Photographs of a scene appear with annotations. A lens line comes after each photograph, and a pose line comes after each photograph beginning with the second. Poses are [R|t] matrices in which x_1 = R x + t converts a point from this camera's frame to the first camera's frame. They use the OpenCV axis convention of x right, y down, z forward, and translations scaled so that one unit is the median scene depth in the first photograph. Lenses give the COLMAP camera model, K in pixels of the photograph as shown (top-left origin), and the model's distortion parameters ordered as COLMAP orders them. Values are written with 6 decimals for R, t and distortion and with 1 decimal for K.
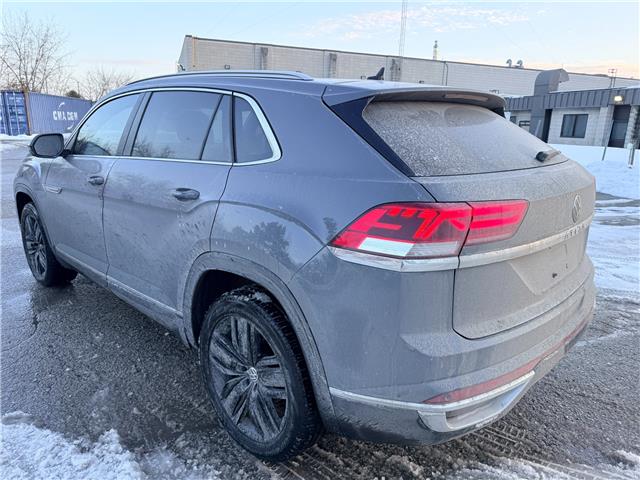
lens RADIAL K [[461.7, 0, 320.9], [0, 461.7, 242.5], [0, 0, 1]] dist [0.006415, -0.024400]
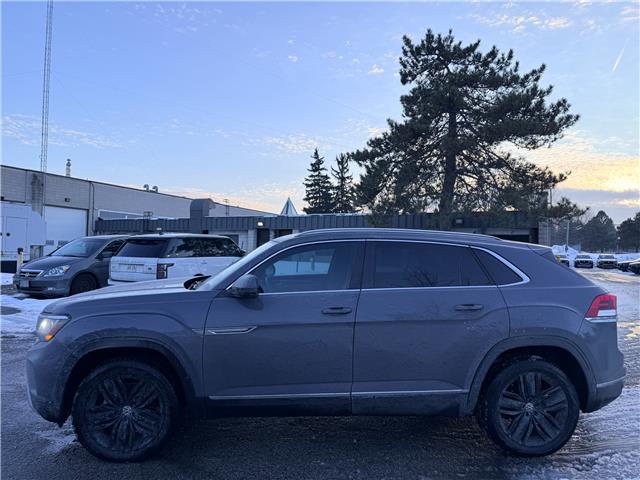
lens RADIAL K [[461.7, 0, 320.9], [0, 461.7, 242.5], [0, 0, 1]] dist [0.006415, -0.024400]
pose [[0.663515, -0.001411, 0.748161, -0.199866], [0.181281, 0.970502, -0.158941, -0.017883], [-0.725868, 0.241088, 0.644199, 0.032816]]
